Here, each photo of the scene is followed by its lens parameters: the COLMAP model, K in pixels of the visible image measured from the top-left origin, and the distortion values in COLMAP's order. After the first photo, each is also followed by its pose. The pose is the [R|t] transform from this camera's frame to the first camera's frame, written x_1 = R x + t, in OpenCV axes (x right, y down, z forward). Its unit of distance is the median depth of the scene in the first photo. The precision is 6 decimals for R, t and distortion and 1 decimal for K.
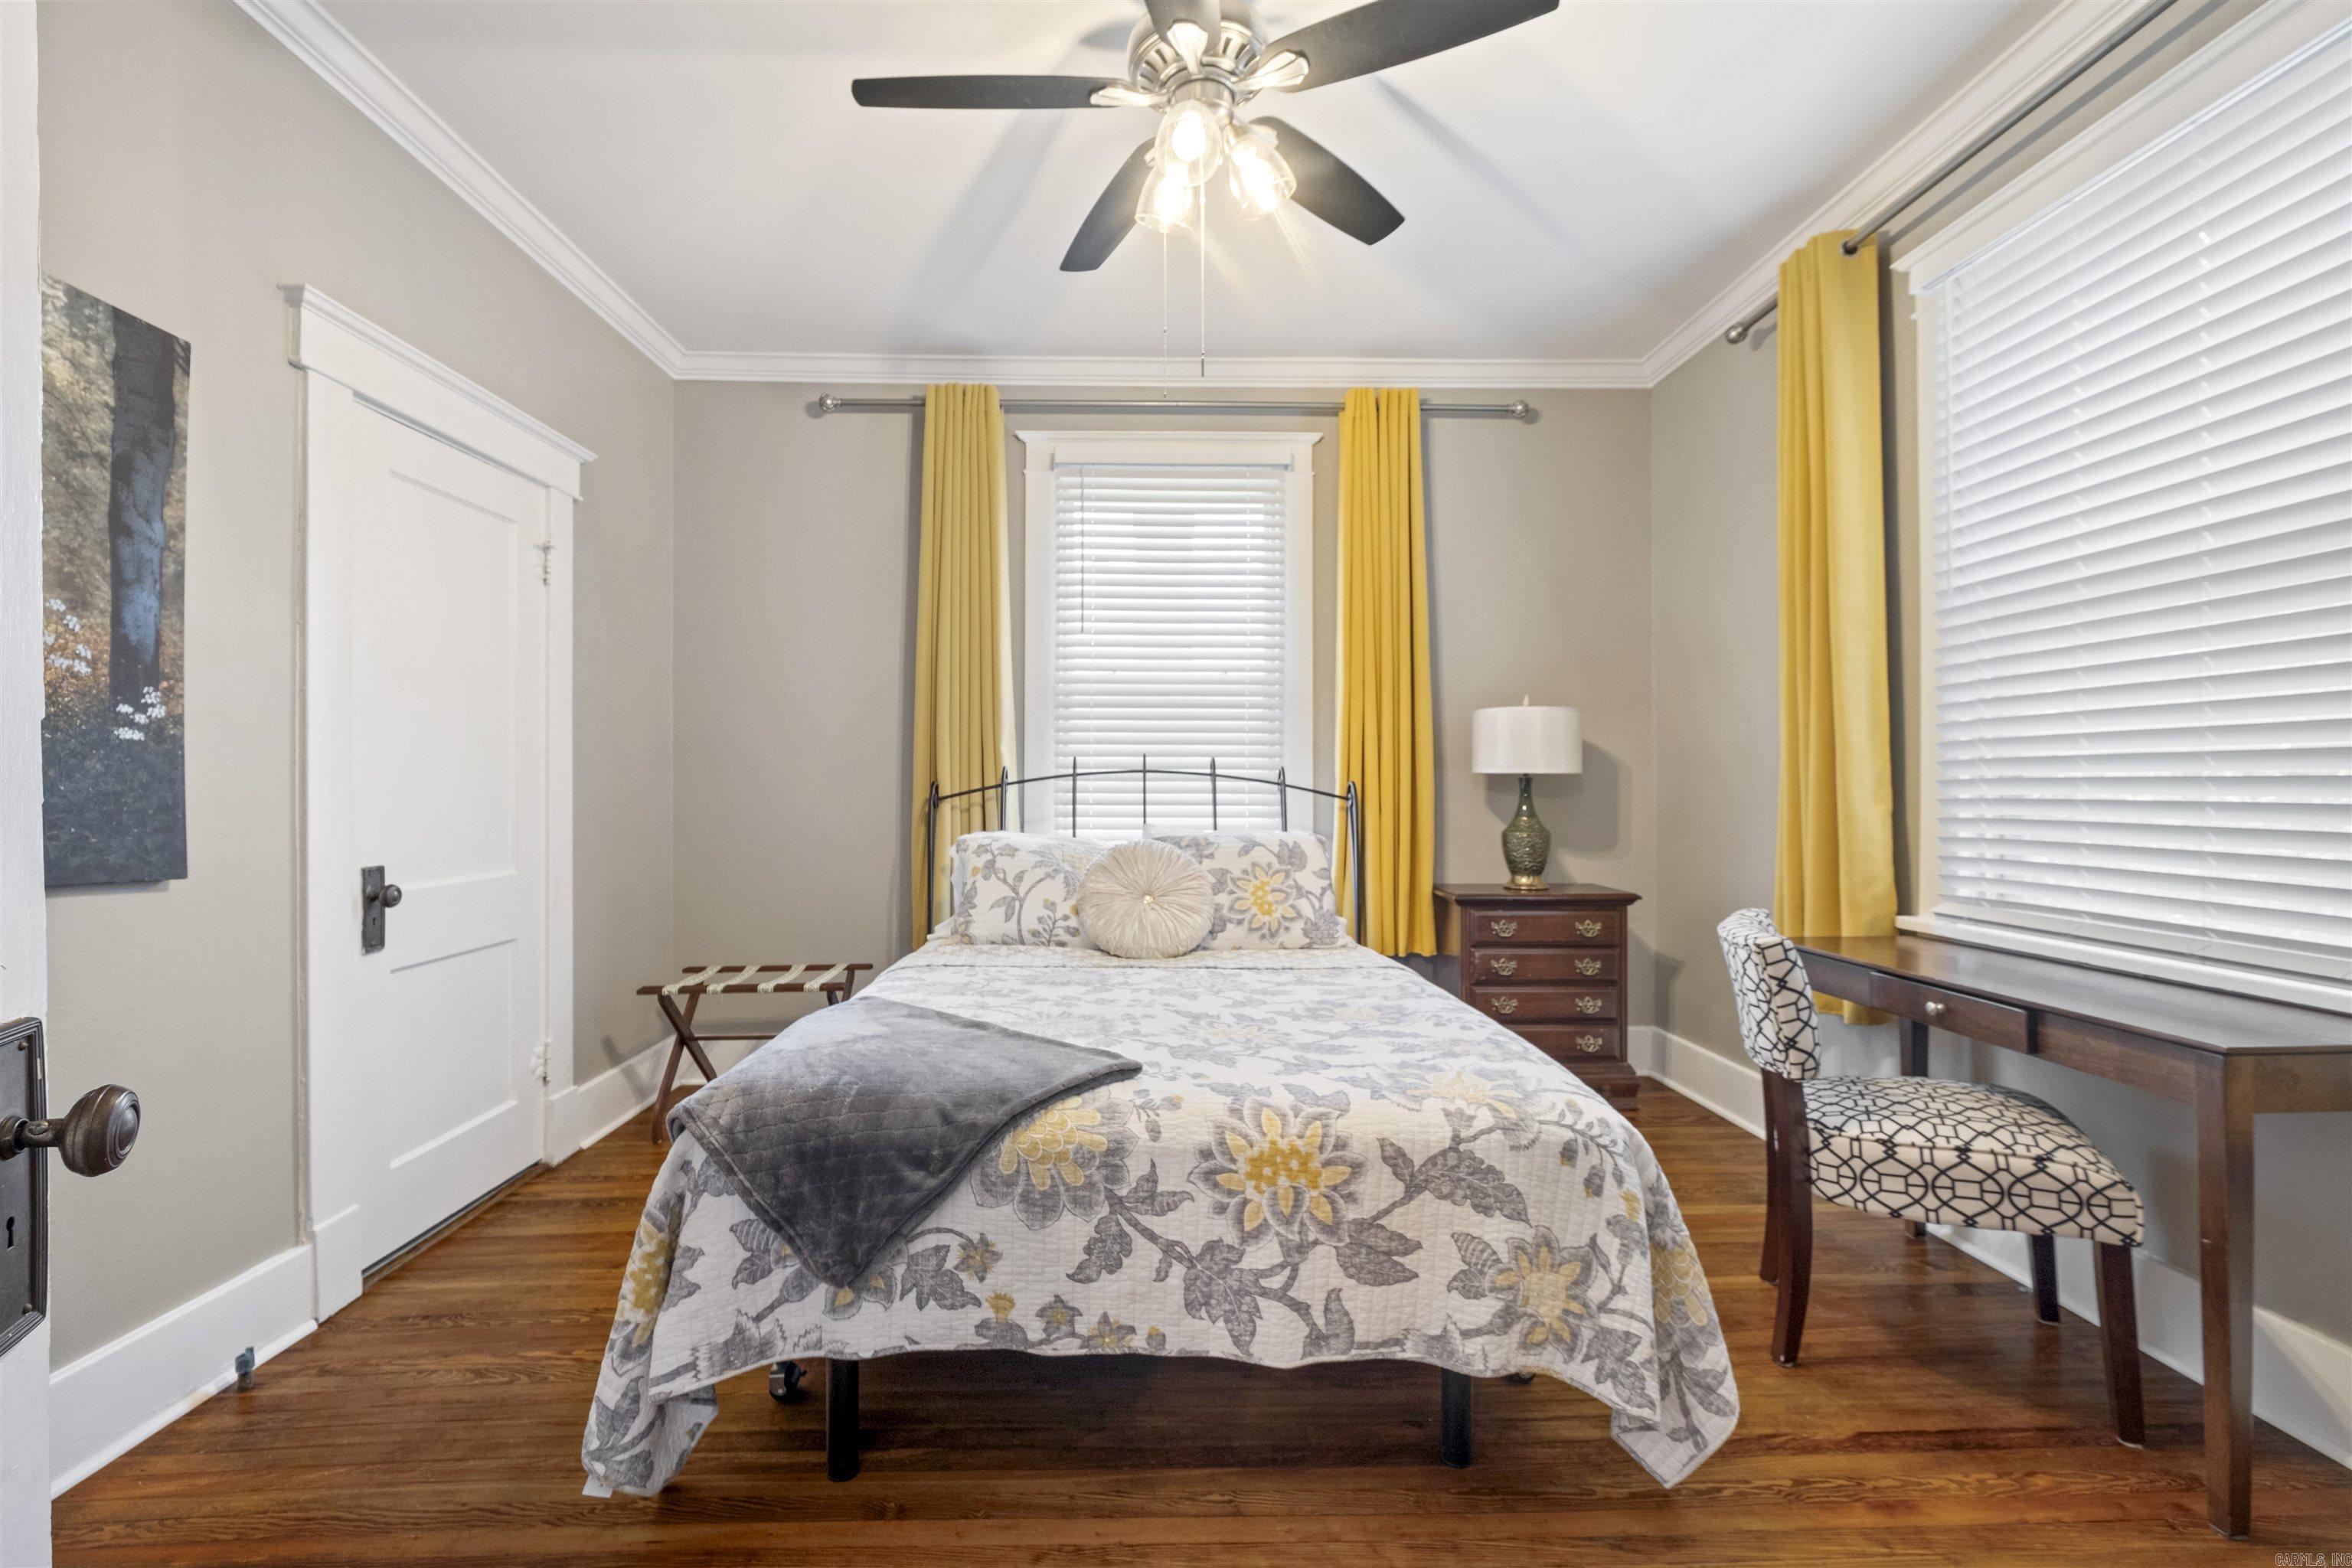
lens RADIAL K [[1037.6, 0, 1180.7], [0, 1037.6, 781.7], [0, 0, 1]] dist [-0.003670, -0.000809]
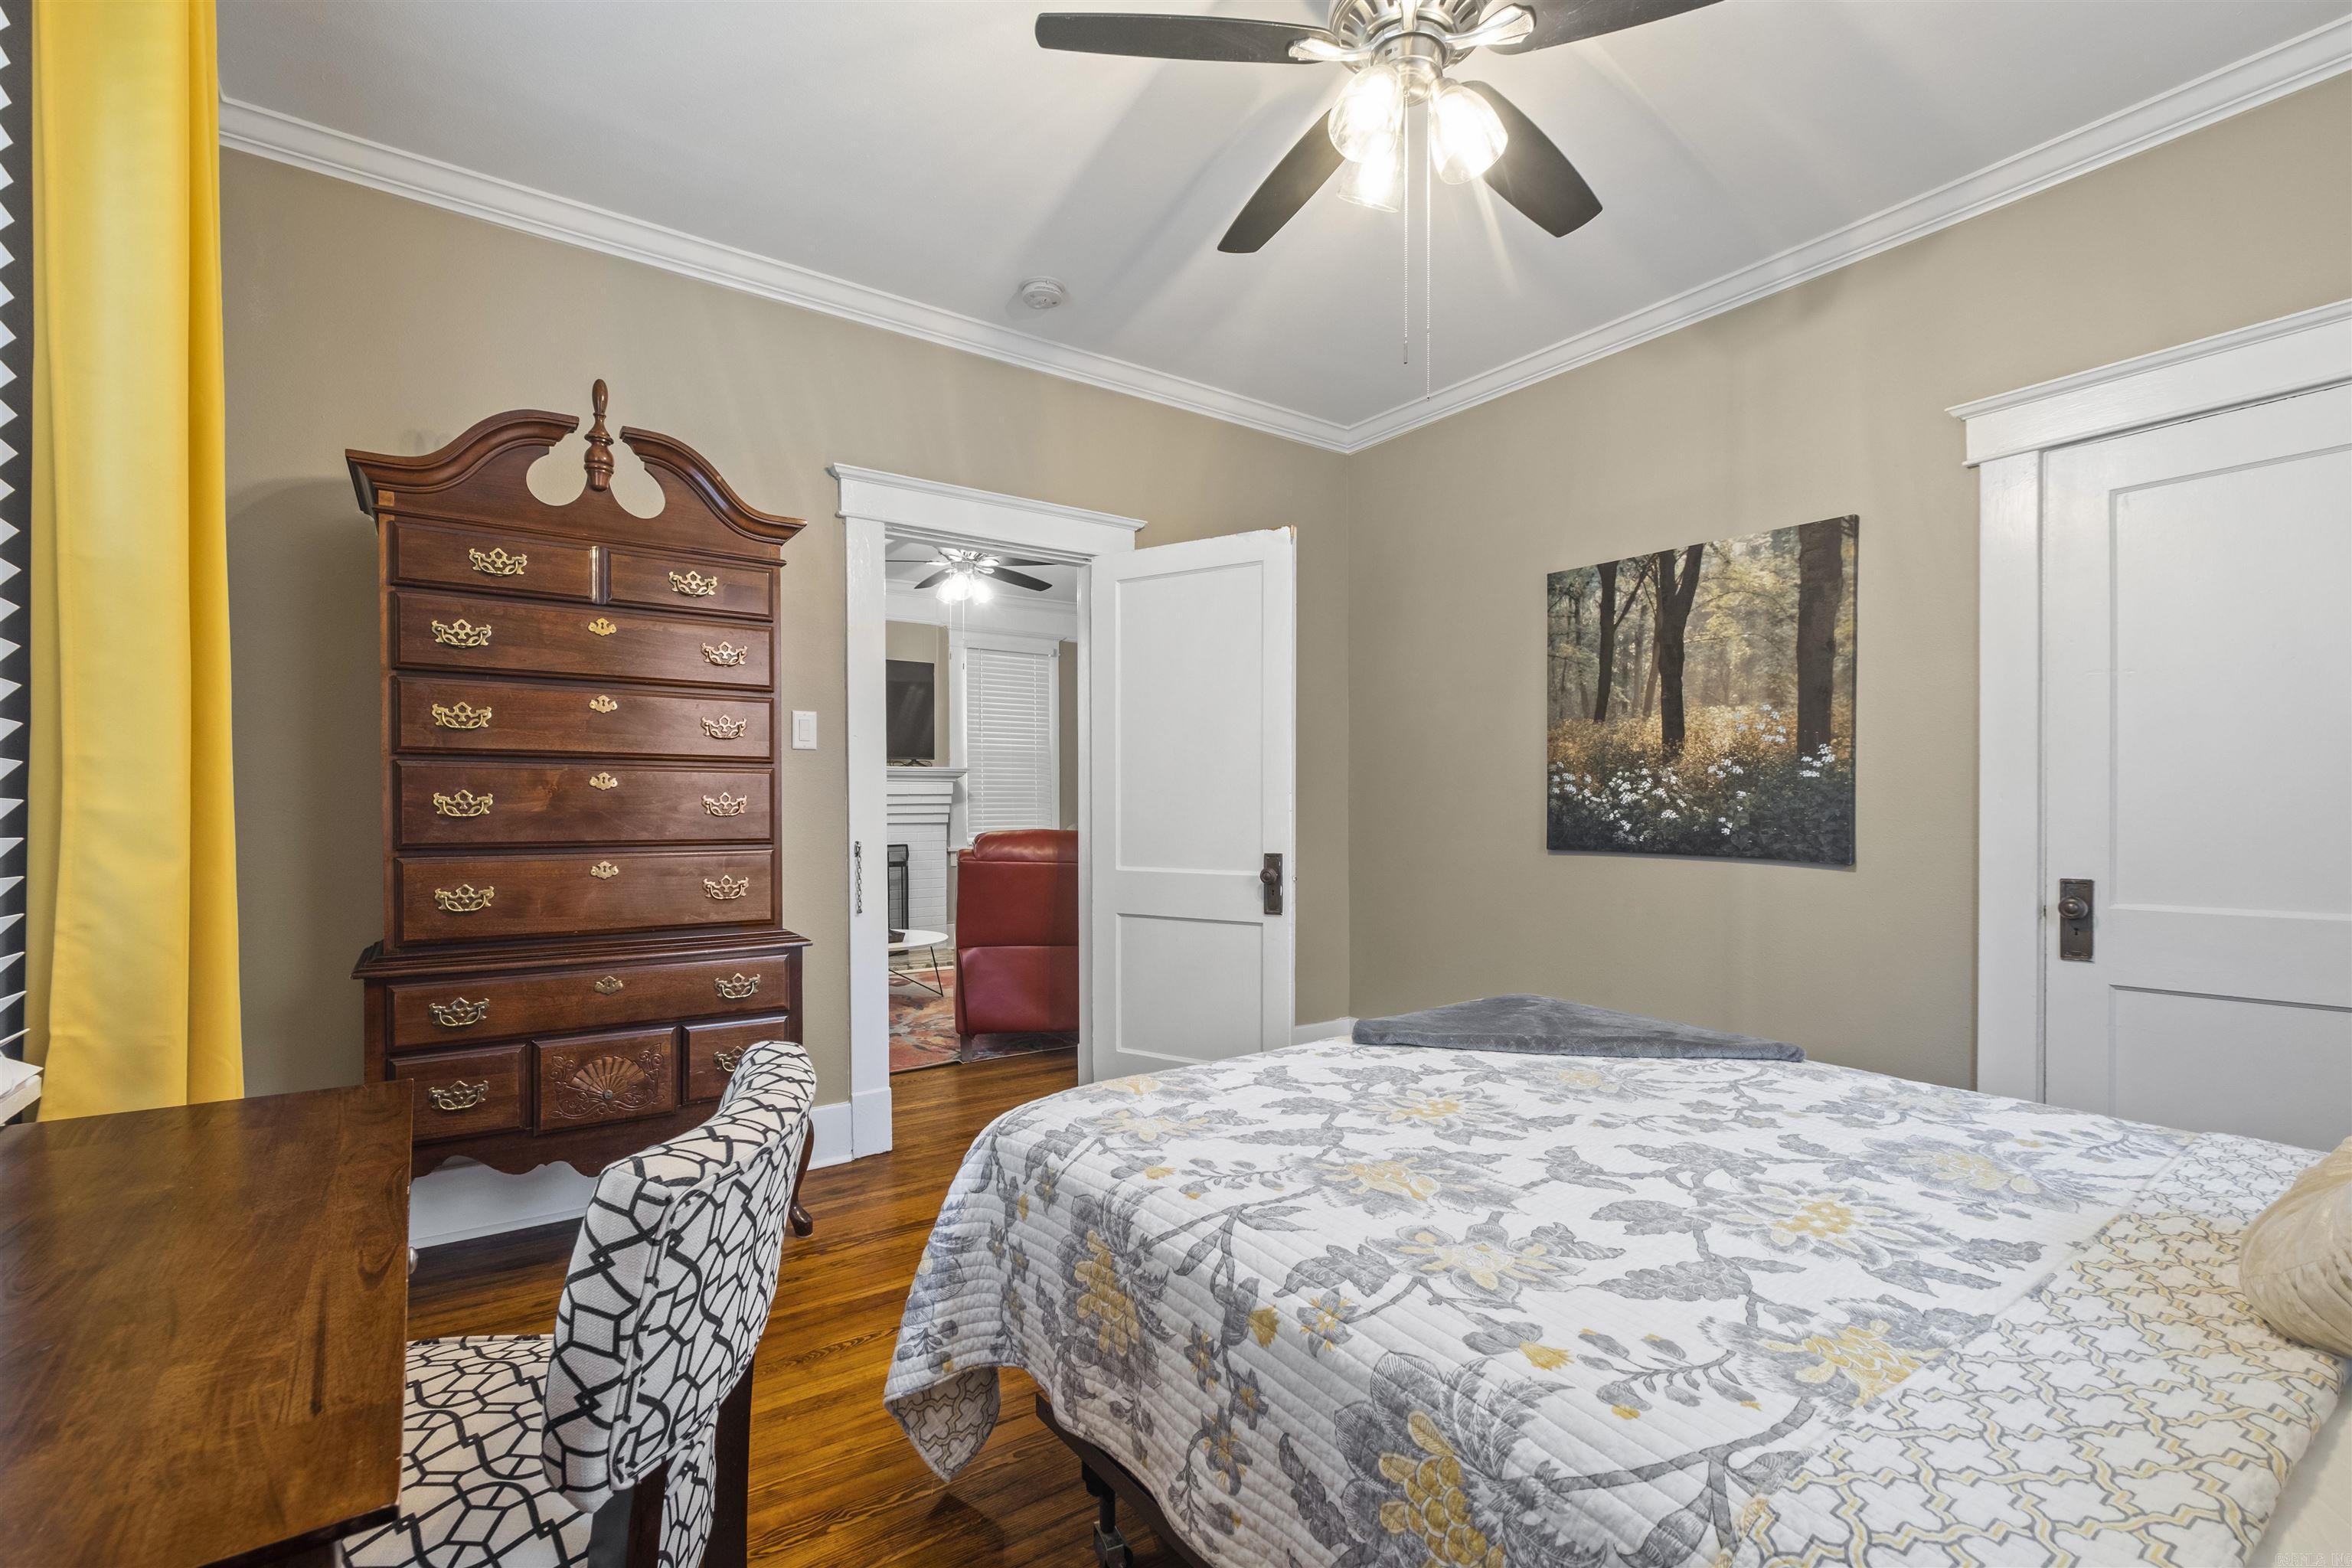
lens RADIAL K [[1037.6, 0, 1172.5], [0, 1037.6, 800.8], [0, 0, 1]] dist [-0.003670, -0.000809]
pose [[-0.823129, 0.001151, -0.567853, 0.807295], [0.007036, 0.999942, -0.008171, 0.004256], [0.567810, -0.010721, -0.823090, 1.826466]]
